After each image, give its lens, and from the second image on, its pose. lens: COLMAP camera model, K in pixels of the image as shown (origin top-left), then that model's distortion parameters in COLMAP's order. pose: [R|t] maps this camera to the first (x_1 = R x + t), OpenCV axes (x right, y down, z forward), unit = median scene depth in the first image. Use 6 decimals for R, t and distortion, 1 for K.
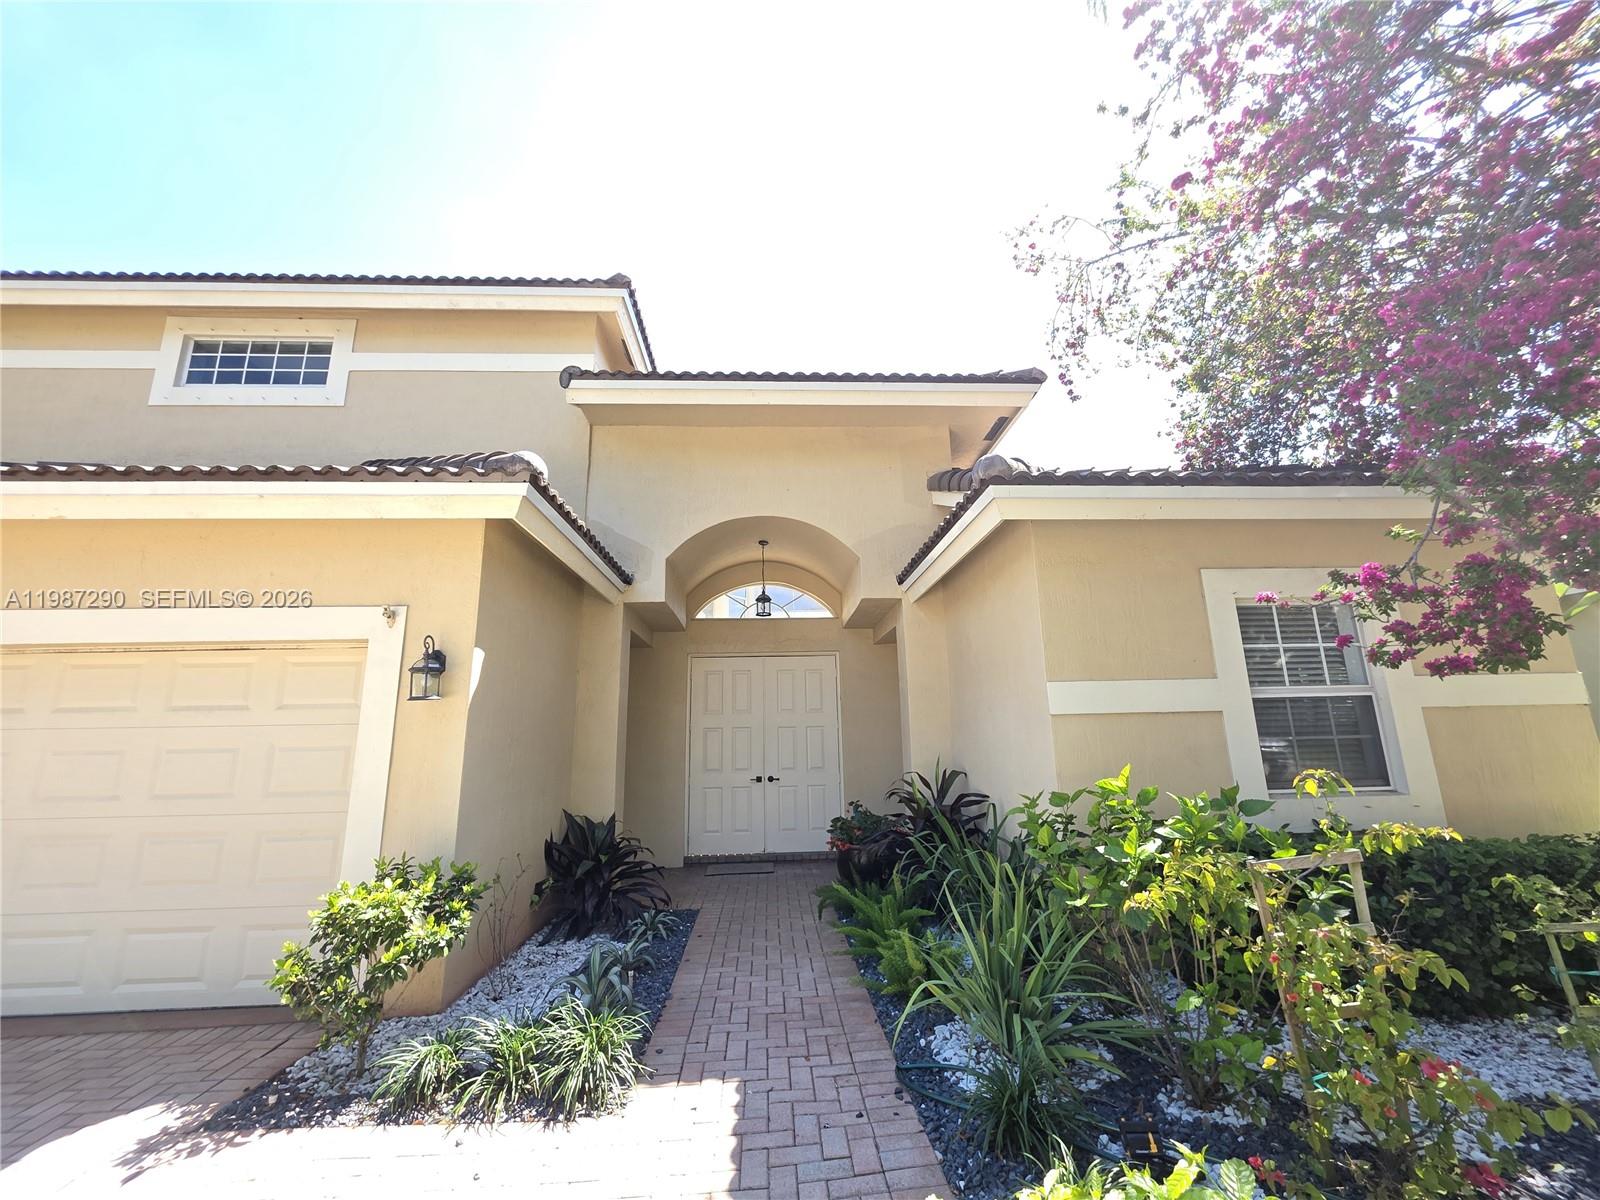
lens RADIAL K [[643.6, 0, 798.6], [0, 643.6, 598.0], [0, 0, 1]] dist [0.000779, 0.000050]
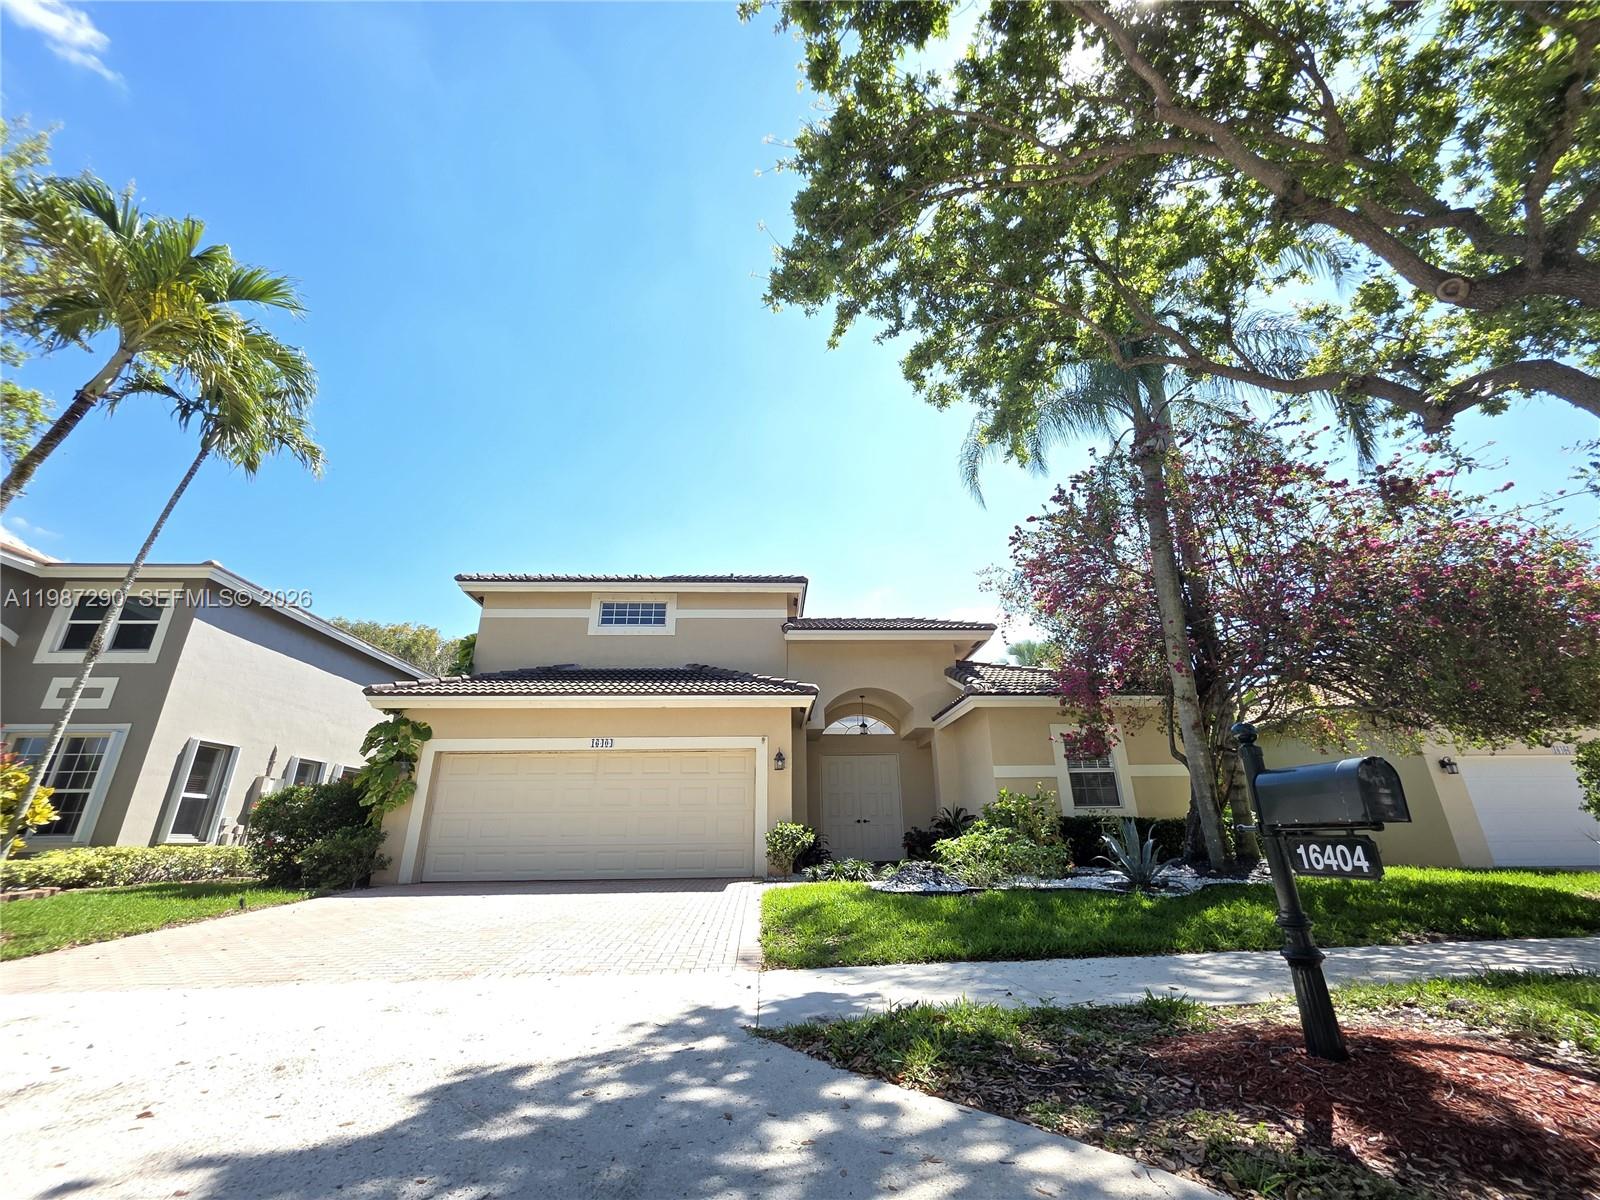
lens RADIAL K [[643.6, 0, 800.2], [0, 643.6, 597.8], [0, 0, 1]] dist [0.000779, 0.000050]
pose [[0.999974, 0.007126, -0.001426, -0.286253], [-0.007257, 0.989273, -0.145898, -0.111668], [0.000371, 0.145905, 0.989299, -1.183129]]
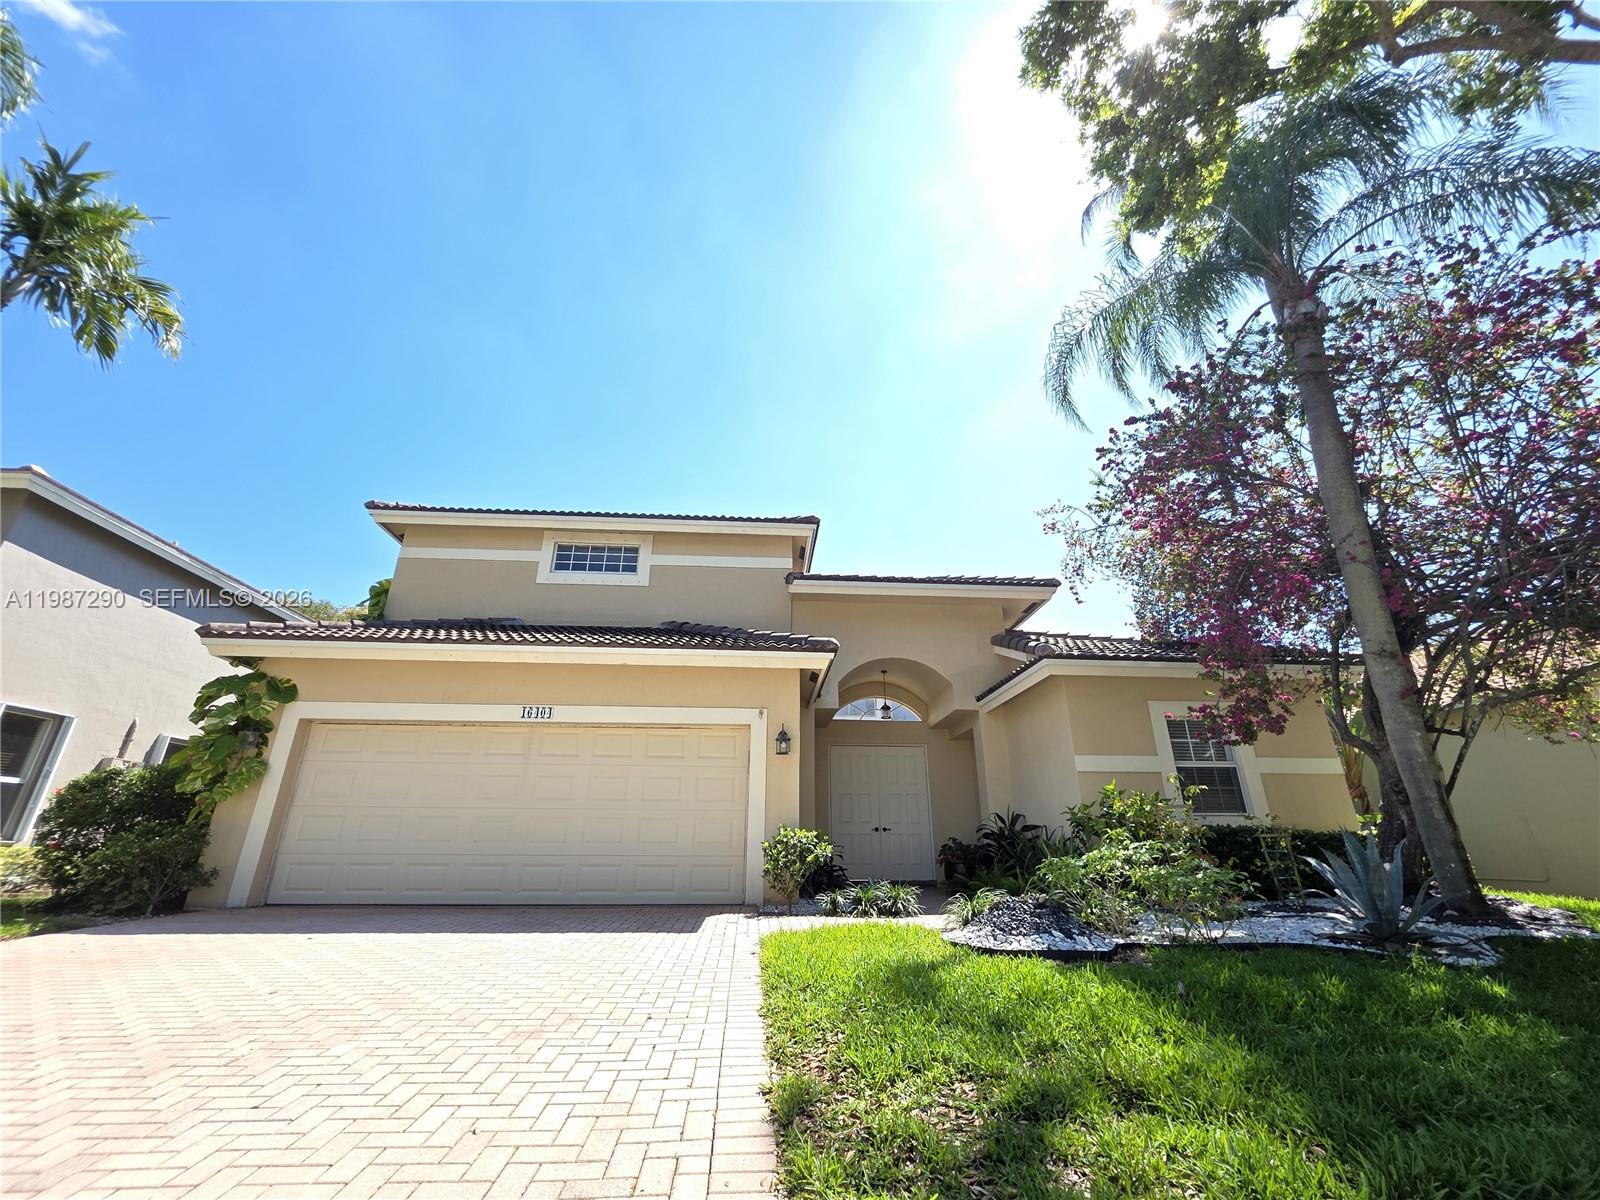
lens RADIAL K [[643.6, 0, 800.1], [0, 643.6, 597.8], [0, 0, 1]] dist [0.000779, 0.000050]
pose [[0.999518, 0.029089, 0.010851, -0.329861], [-0.026970, 0.986637, -0.160688, -0.006287], [-0.015380, 0.160318, 0.986946, -0.684736]]
